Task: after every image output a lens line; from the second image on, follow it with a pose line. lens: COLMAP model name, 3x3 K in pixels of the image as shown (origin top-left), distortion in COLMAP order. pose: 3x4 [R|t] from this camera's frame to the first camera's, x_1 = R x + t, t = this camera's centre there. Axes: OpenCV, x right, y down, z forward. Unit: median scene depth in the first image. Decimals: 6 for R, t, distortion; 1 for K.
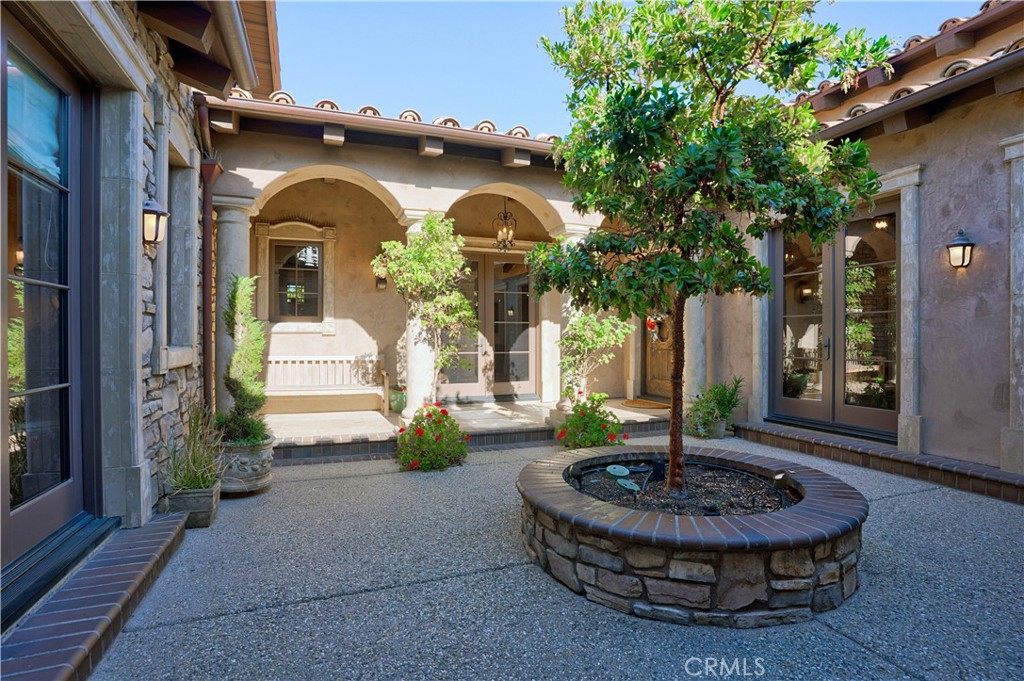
lens RADIAL K [[494.7, 0, 512.0], [0, 494.7, 340.5], [0, 0, 1]] dist [-0.057614, -0.000066]
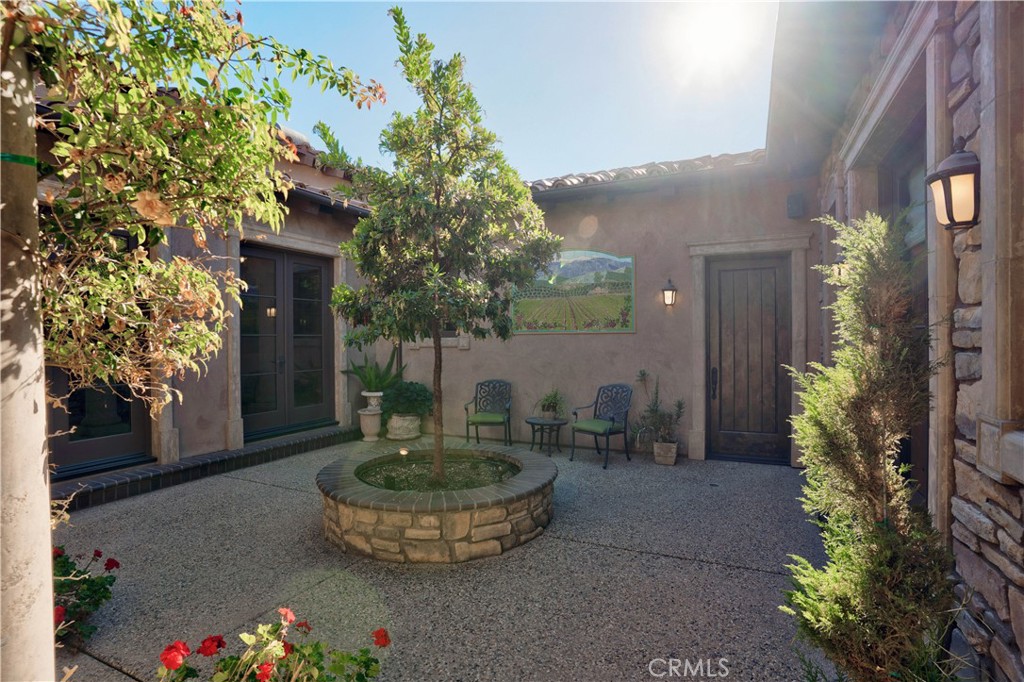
lens RADIAL K [[494.7, 0, 512.0], [0, 494.7, 341.0], [0, 0, 1]] dist [-0.057614, -0.000066]
pose [[-0.691340, 0.001957, 0.722527, -0.582645], [0.010360, 0.999920, 0.007205, -0.054931], [-0.722455, 0.012467, -0.691305, 1.322308]]
